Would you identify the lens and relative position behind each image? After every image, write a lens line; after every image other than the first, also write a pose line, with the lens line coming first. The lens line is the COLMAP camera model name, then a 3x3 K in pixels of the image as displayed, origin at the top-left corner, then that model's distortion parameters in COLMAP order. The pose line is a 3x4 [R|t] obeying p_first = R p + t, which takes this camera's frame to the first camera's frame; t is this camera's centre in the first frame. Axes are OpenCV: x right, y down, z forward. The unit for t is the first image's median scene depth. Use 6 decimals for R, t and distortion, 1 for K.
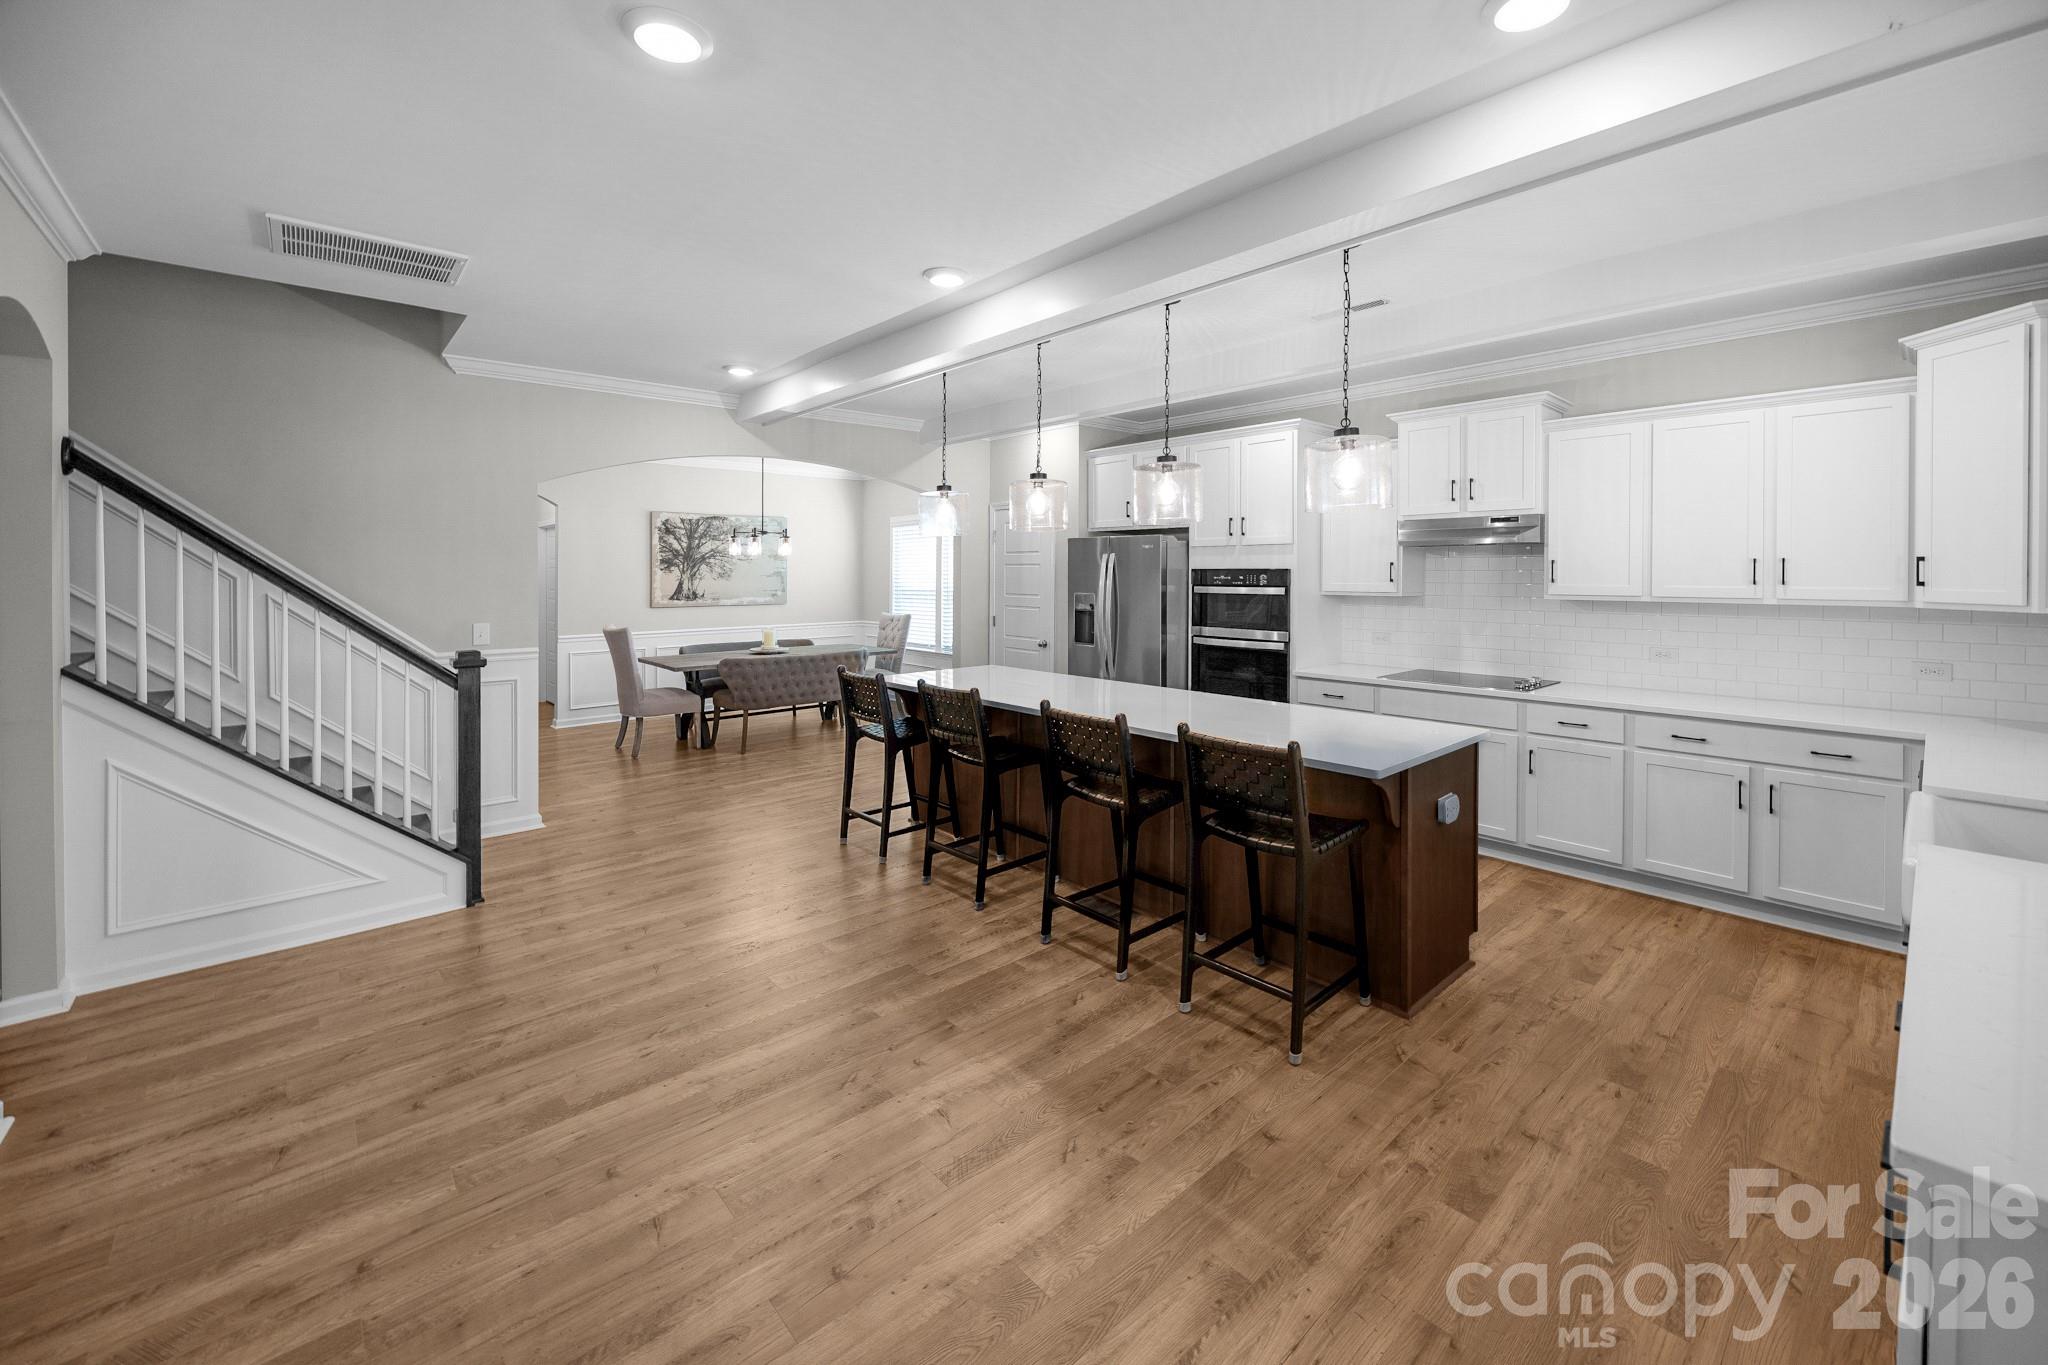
lens RADIAL K [[830.9, 0, 1030.4], [0, 830.9, 579.5], [0, 0, 1]] dist [-0.006282, -0.000204]
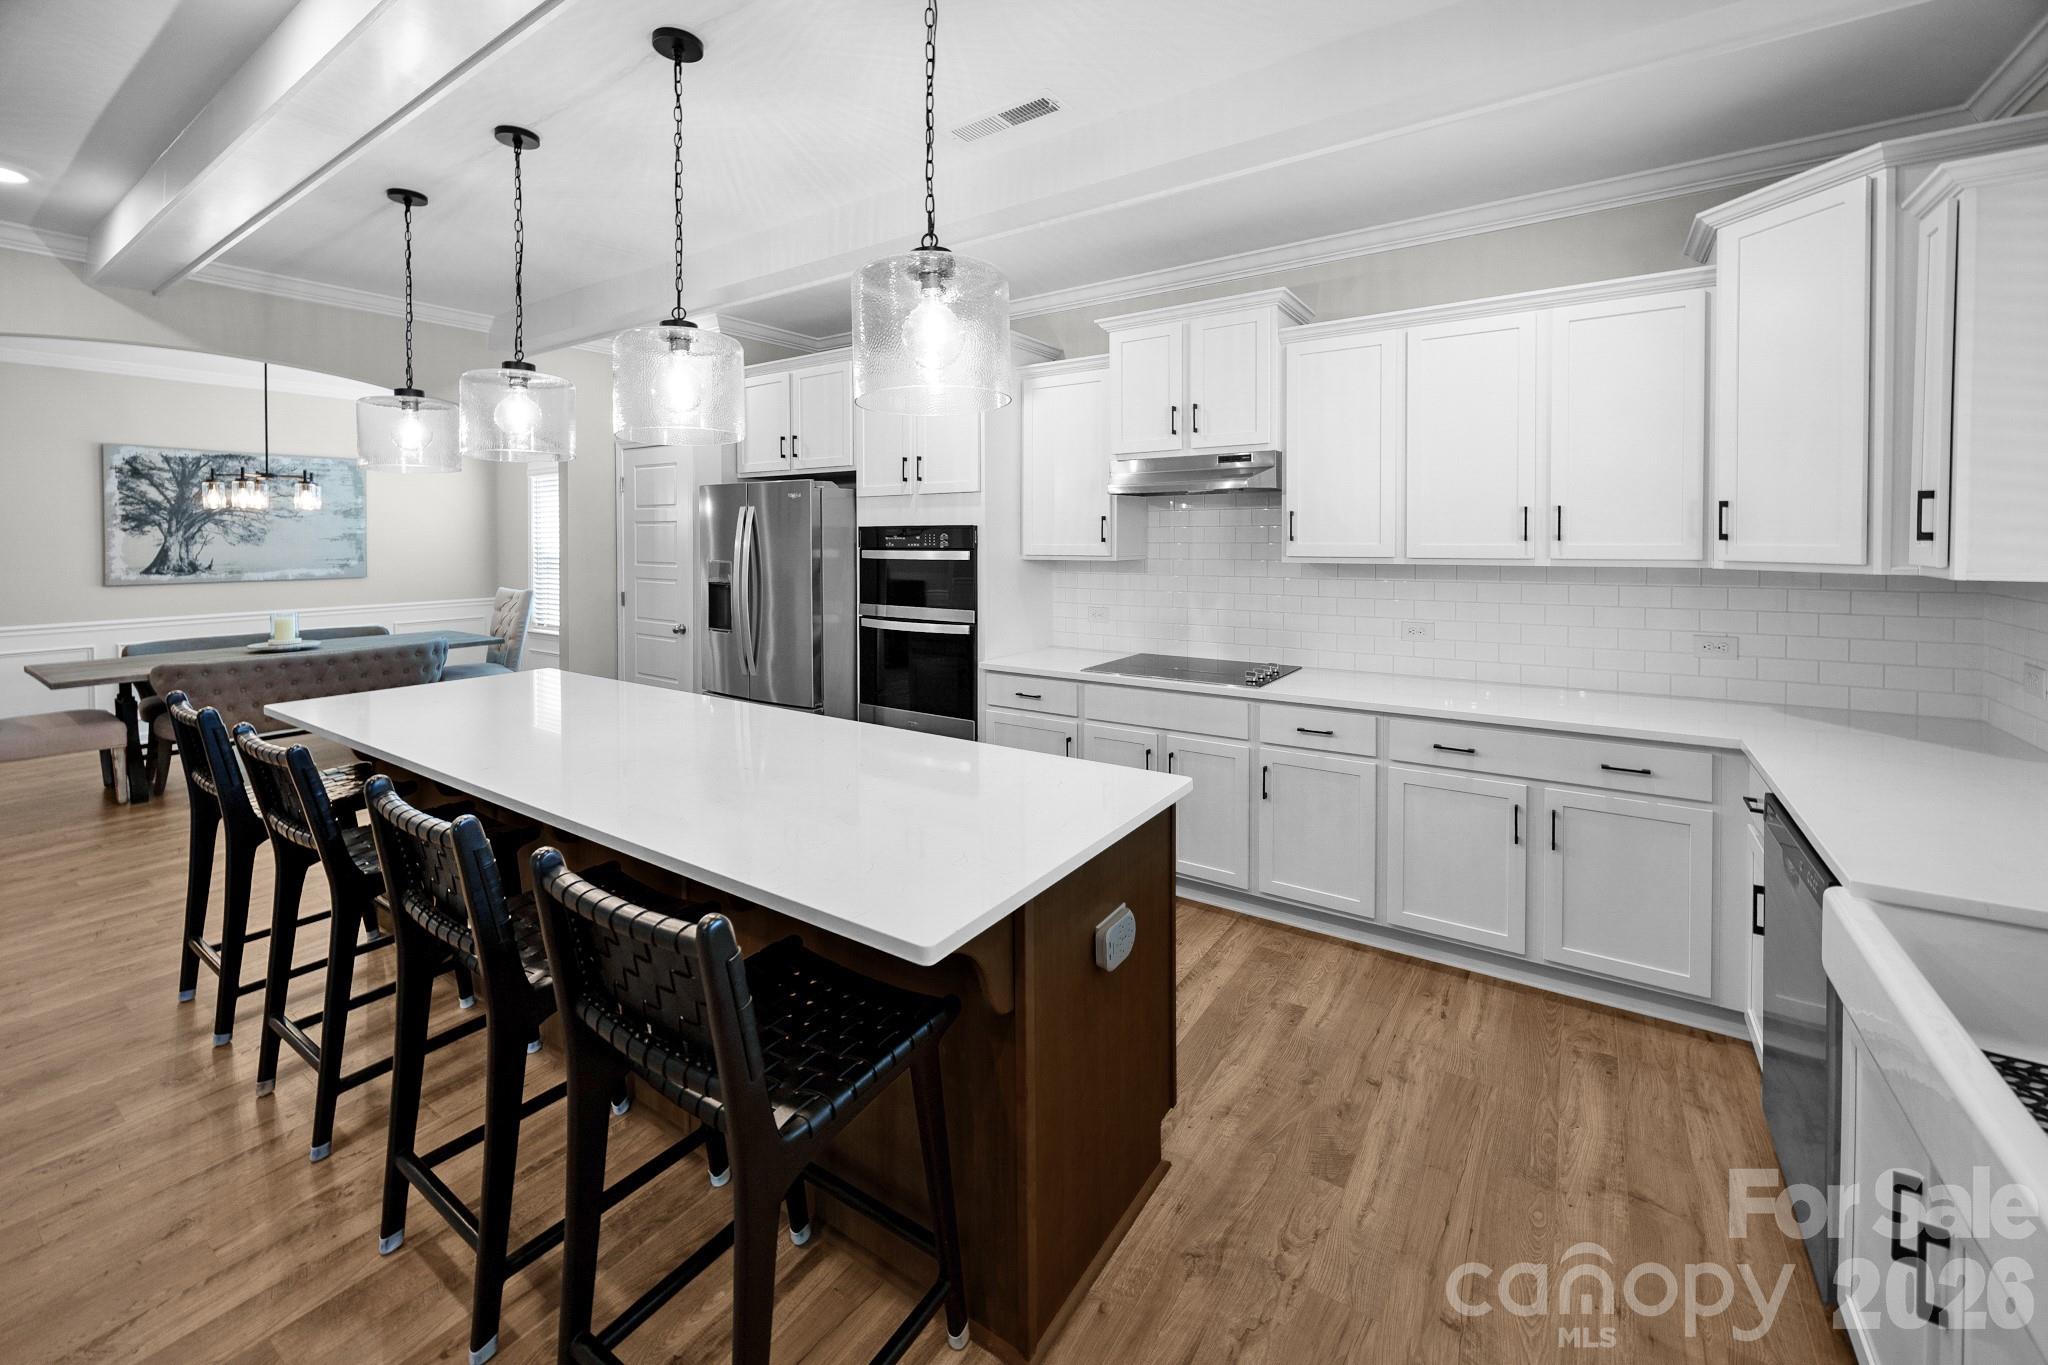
lens RADIAL K [[833.7, 0, 1032.6], [0, 833.7, 550.0], [0, 0, 1]] dist [-0.001692, 0.000019]
pose [[0.969251, -0.005340, 0.246017, 0.201524], [0.004137, 0.999977, 0.005406, 0.007003], [-0.246040, -0.004222, 0.969250, 0.301269]]
